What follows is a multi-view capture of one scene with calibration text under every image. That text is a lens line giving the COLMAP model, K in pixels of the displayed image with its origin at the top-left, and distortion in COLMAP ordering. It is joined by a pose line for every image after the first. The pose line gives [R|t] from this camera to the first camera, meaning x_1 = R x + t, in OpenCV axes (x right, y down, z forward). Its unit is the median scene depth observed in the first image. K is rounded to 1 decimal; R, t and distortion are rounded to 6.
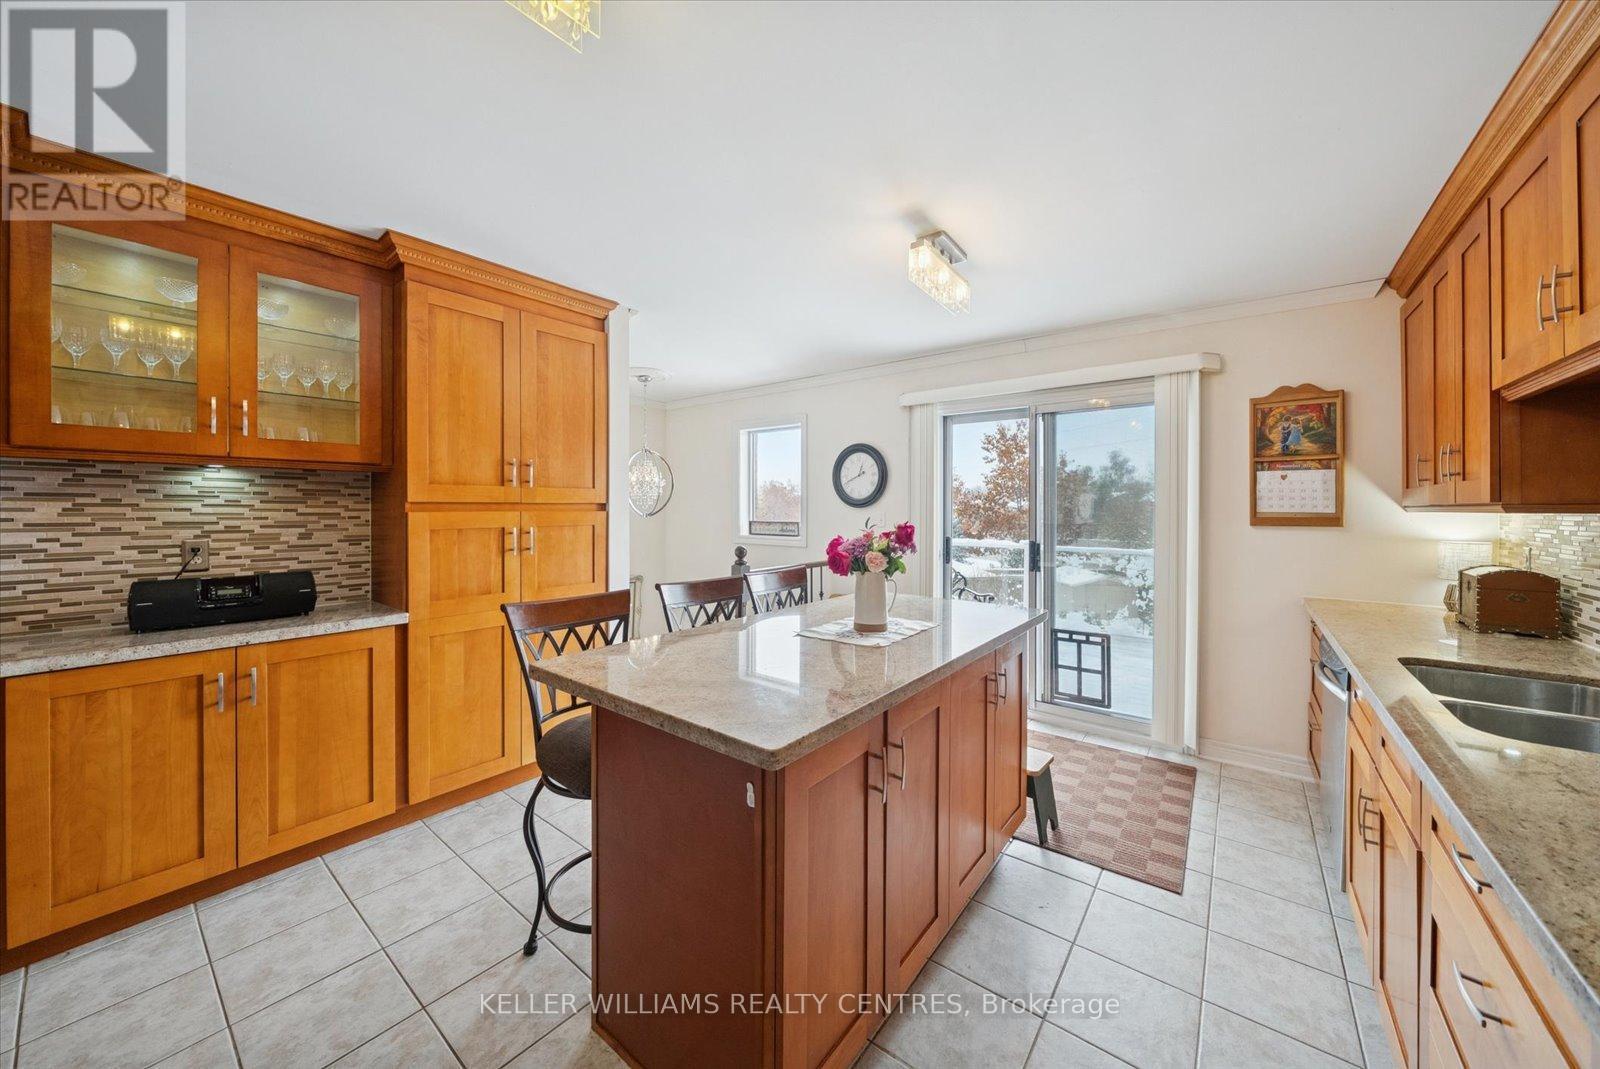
lens RADIAL K [[569.6, 0, 759.5], [0, 569.6, 510.3], [0, 0, 1]] dist [-0.001992, -0.000398]
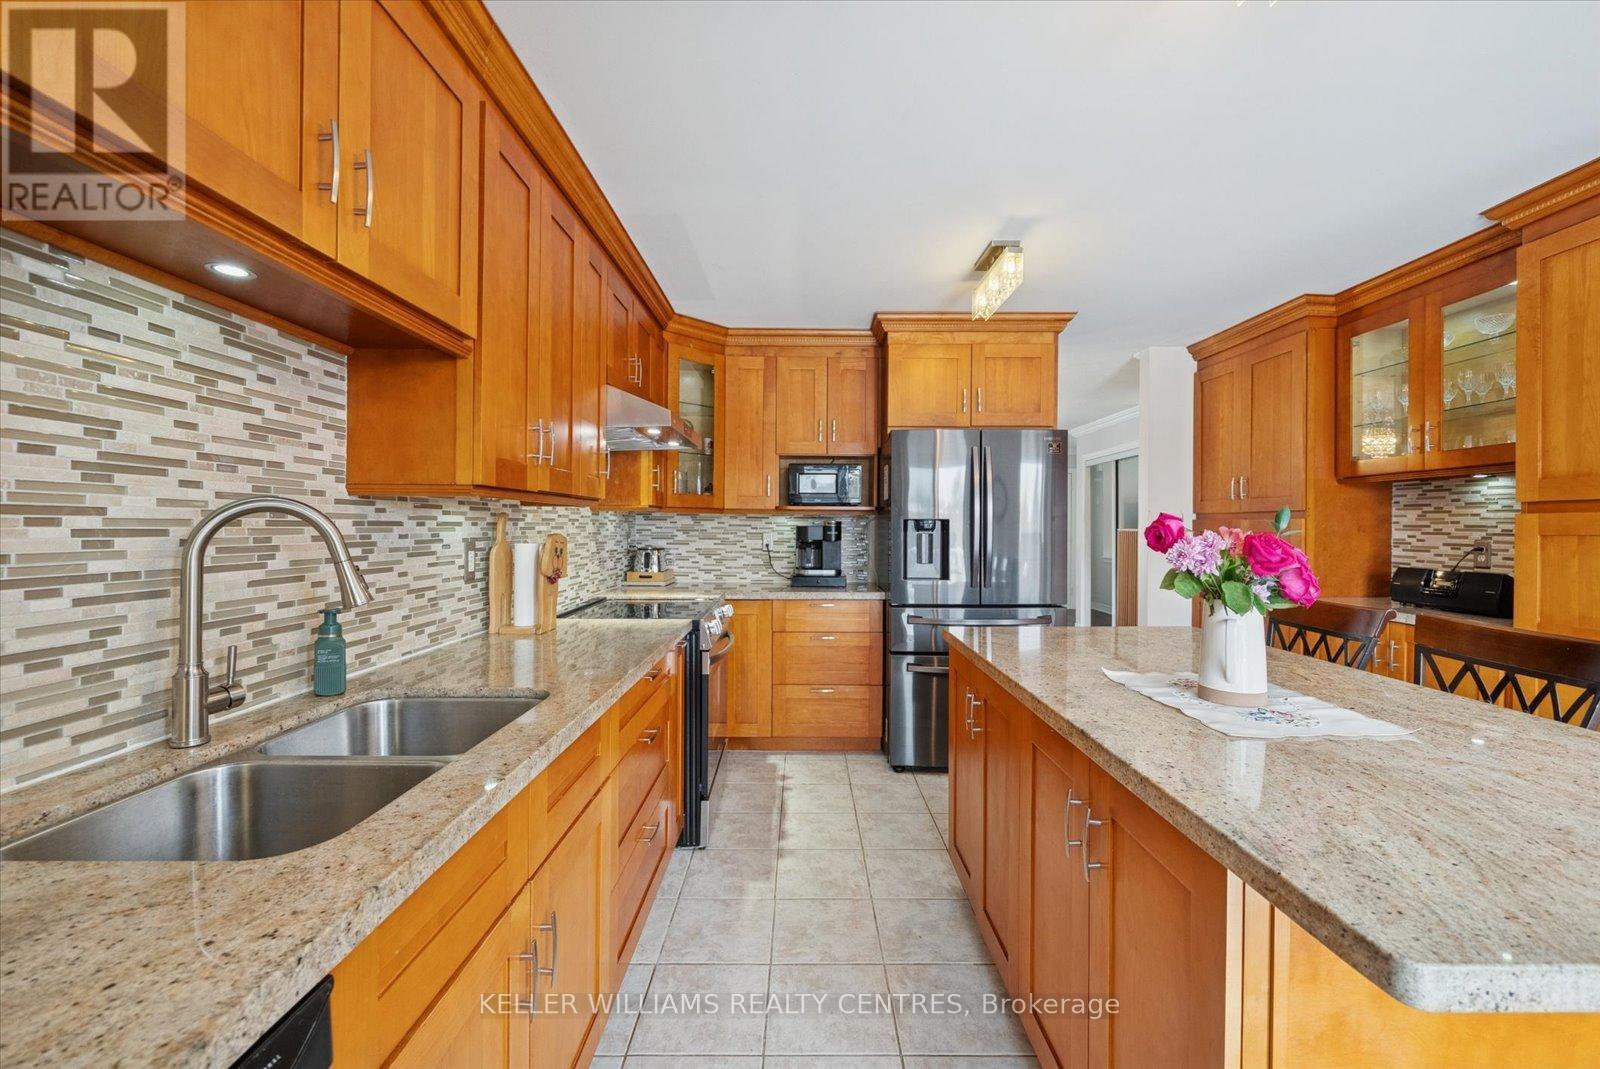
lens RADIAL K [[569.6, 0, 806.2], [0, 569.6, 525.8], [0, 0, 1]] dist [-0.001992, -0.000398]
pose [[-0.777043, -0.000008, -0.629448, 0.824759], [-0.002920, 0.999989, 0.003592, 0.021790], [0.629441, 0.004629, -0.777034, 1.052858]]
